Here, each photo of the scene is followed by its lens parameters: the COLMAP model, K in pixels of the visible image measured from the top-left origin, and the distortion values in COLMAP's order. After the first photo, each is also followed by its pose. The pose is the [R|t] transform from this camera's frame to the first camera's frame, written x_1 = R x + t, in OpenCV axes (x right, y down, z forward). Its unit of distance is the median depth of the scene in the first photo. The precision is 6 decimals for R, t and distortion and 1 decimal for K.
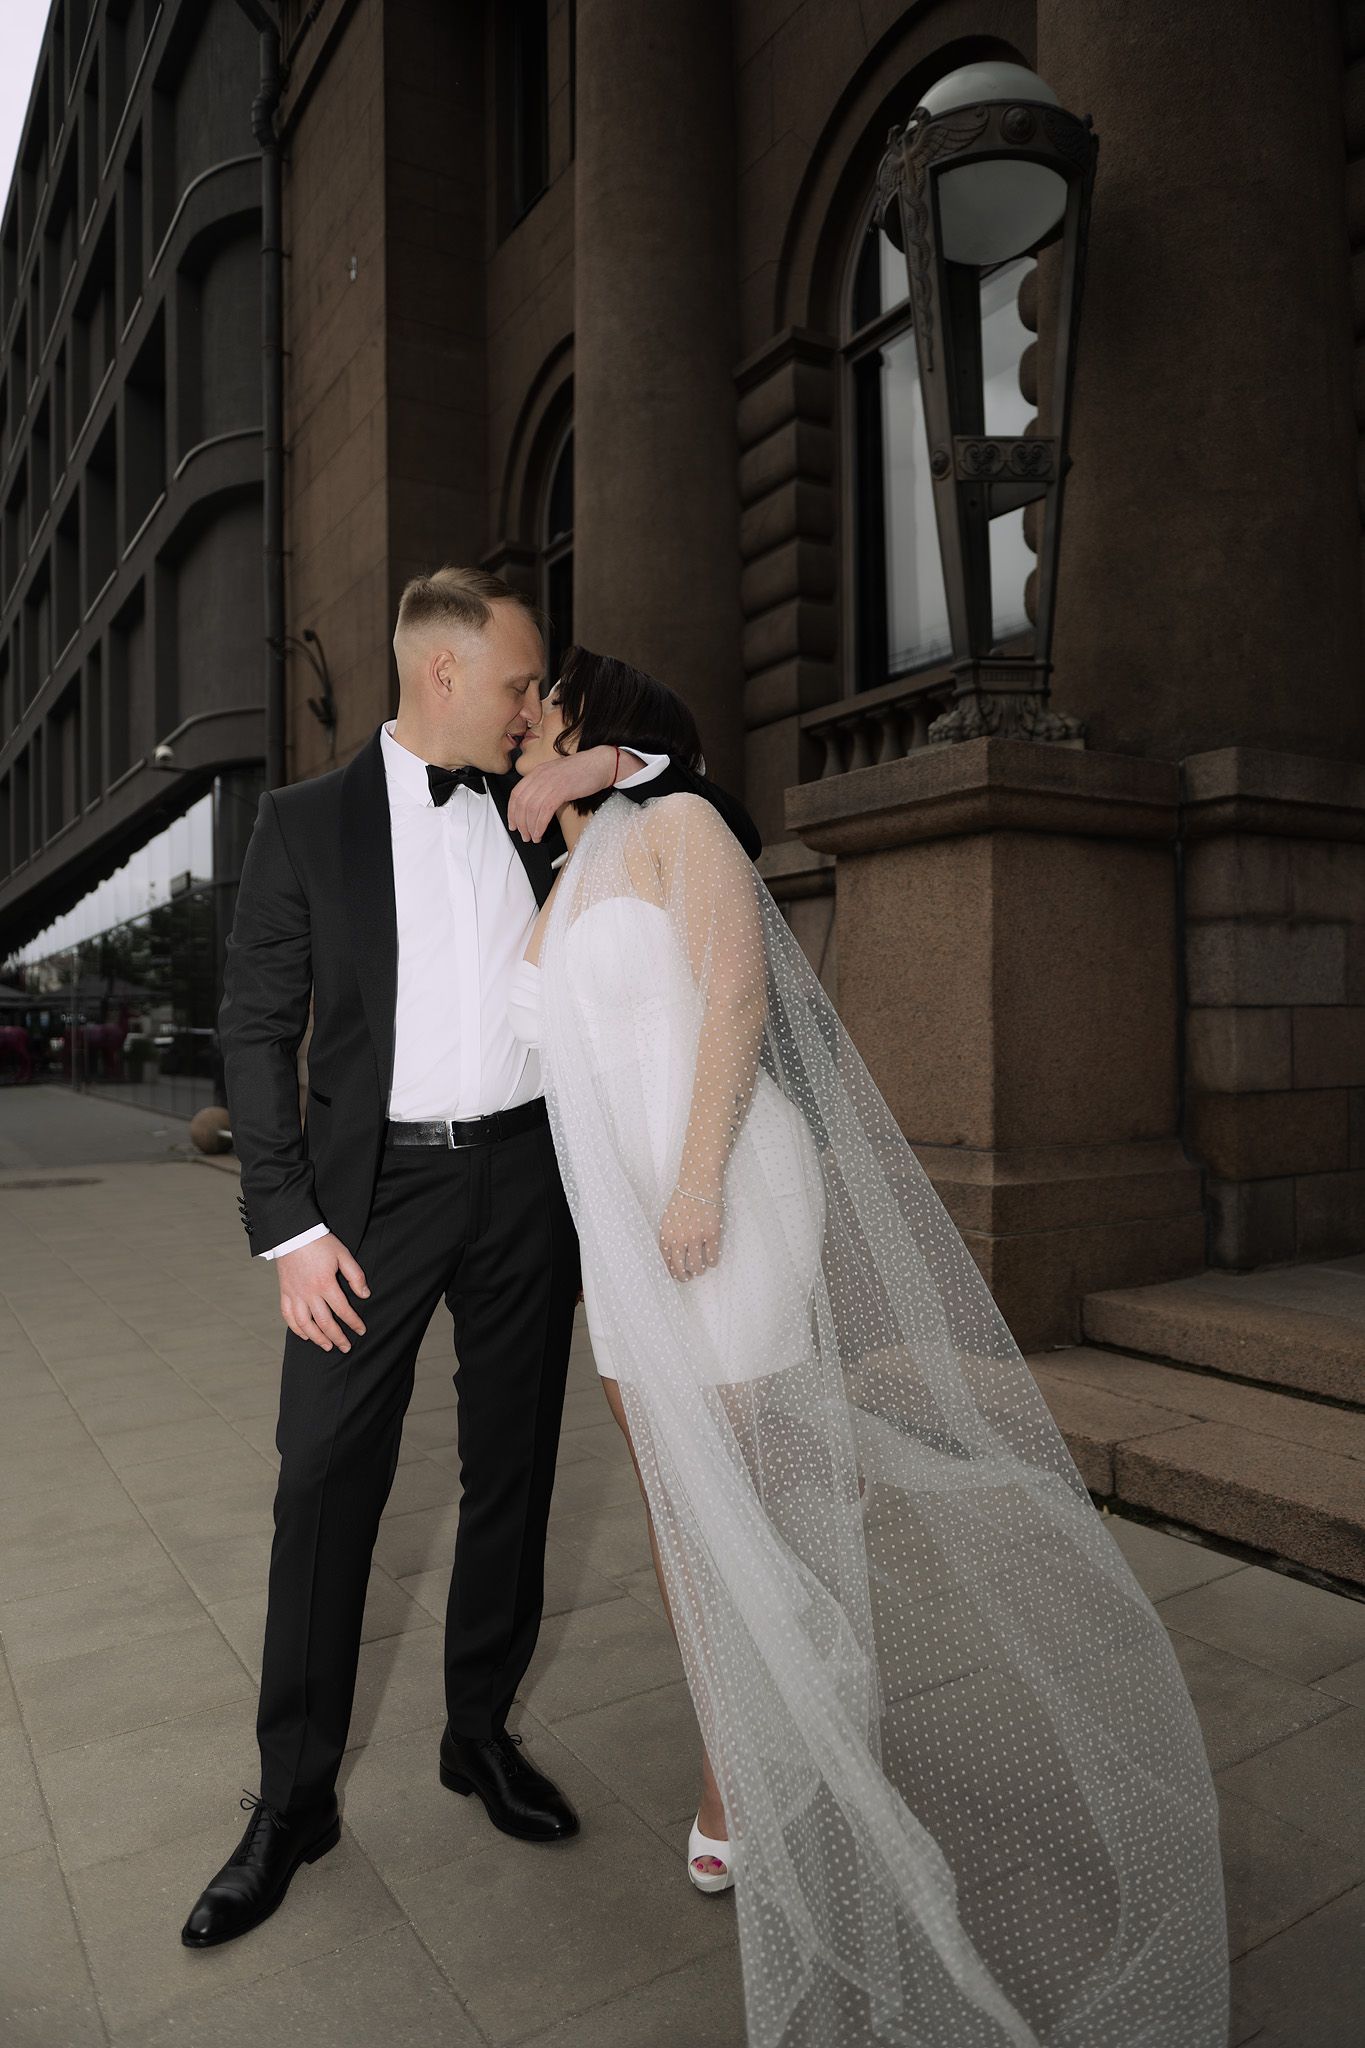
lens RADIAL K [[1324.7, 0, 682.5], [0, 1324.7, 1024.0], [0, 0, 1]] dist [-0.005213, -0.000297]
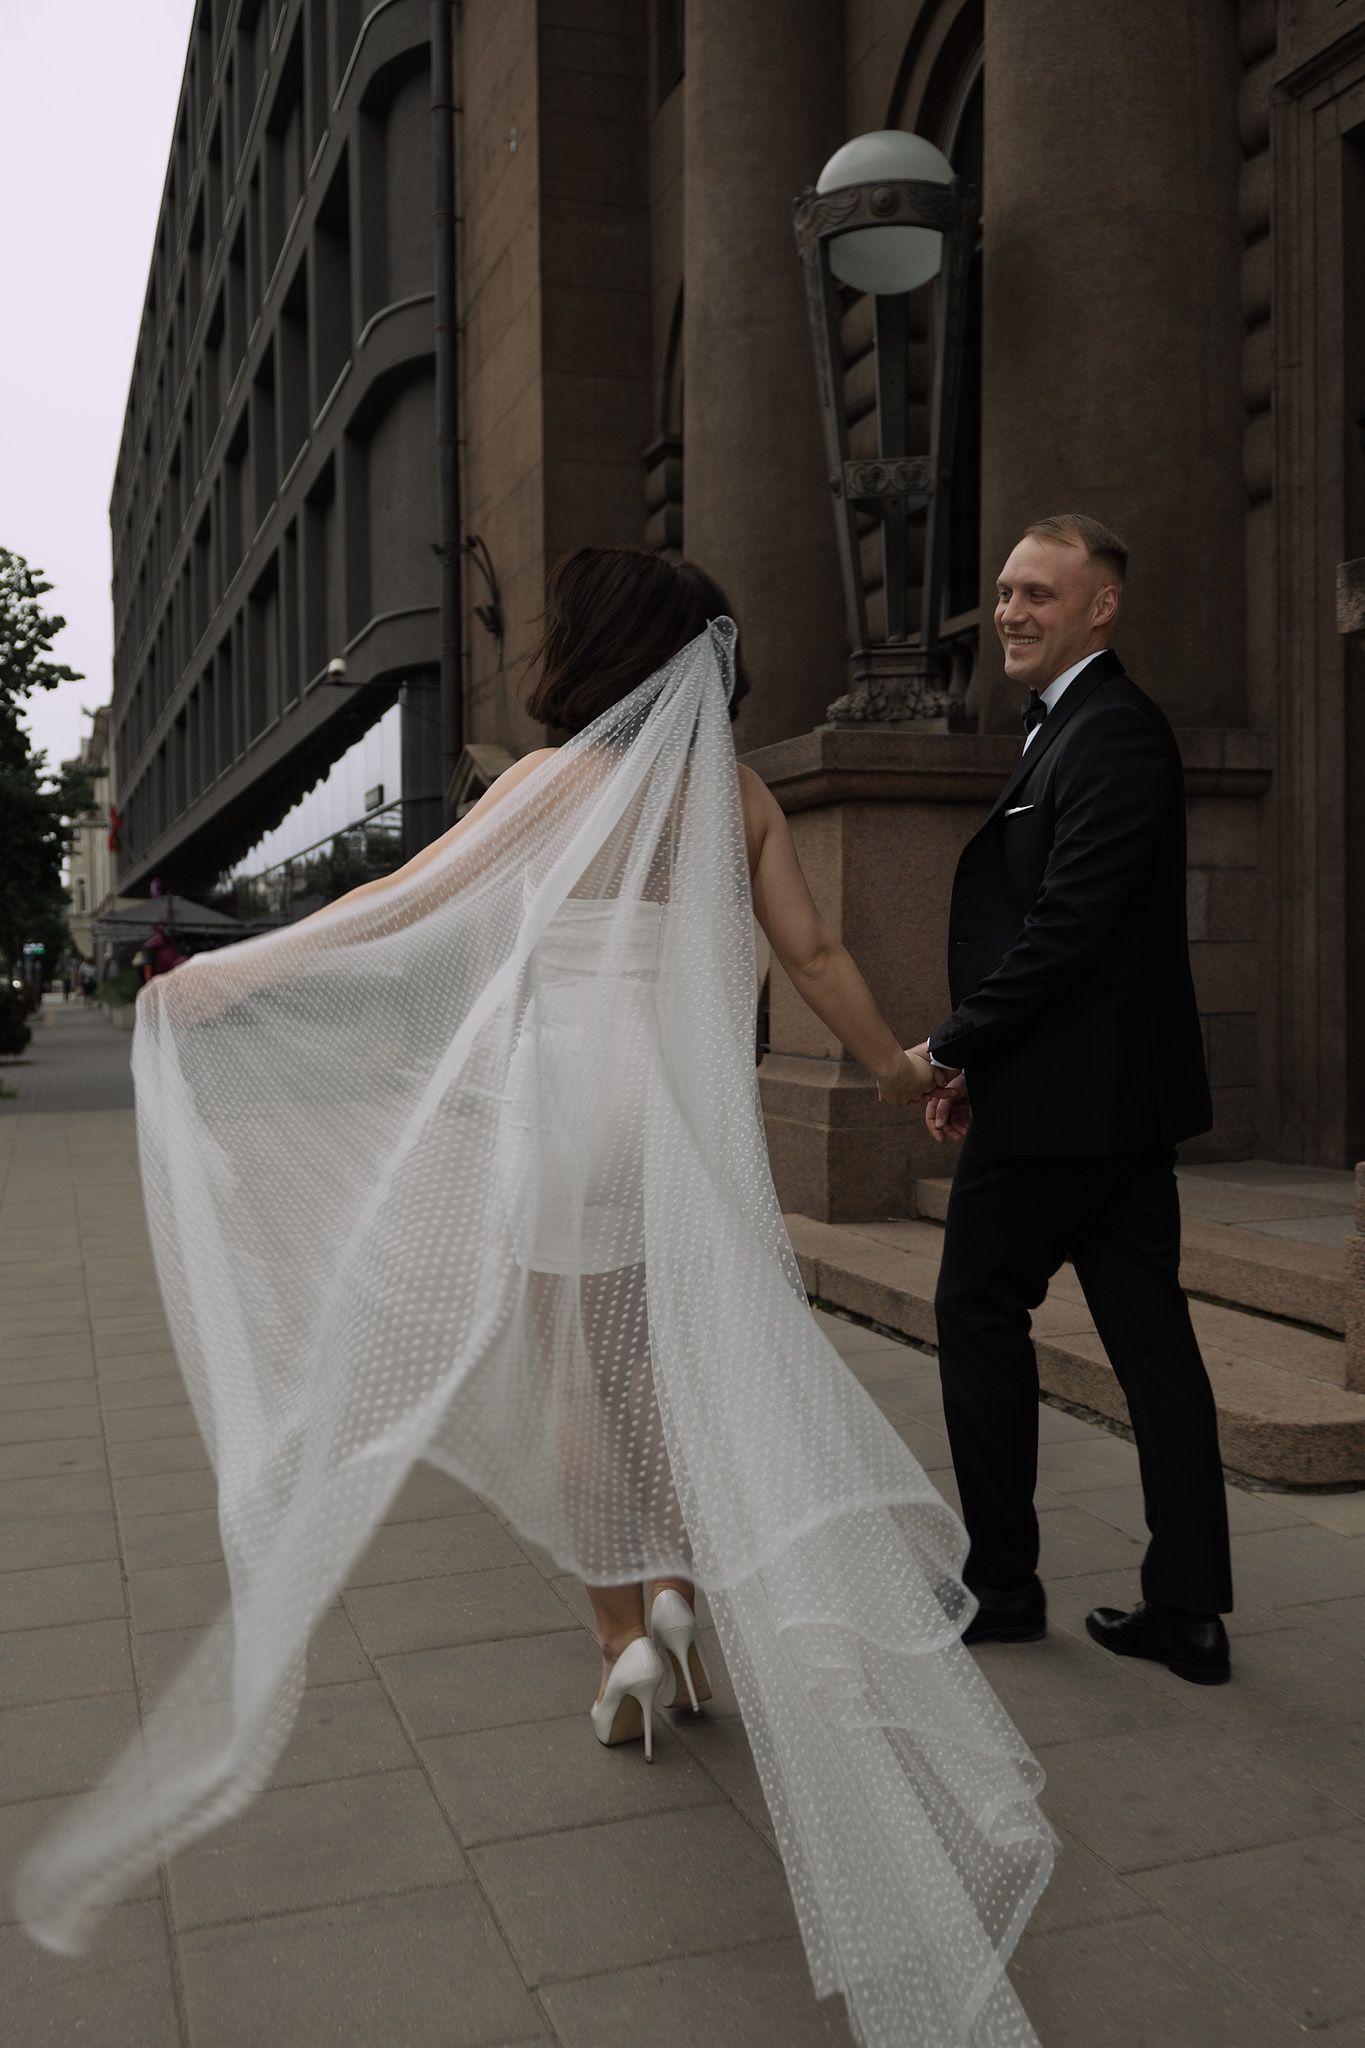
lens RADIAL K [[1860.9, 0, 682.5], [0, 1860.9, 1024.0], [0, 0, 1]] dist [0.005151, -0.004211]
pose [[0.972116, 0.008443, -0.234349, 0.154866], [-0.000287, 0.999394, 0.034816, -0.000033], [0.234501, -0.033777, 0.971529, -0.225353]]
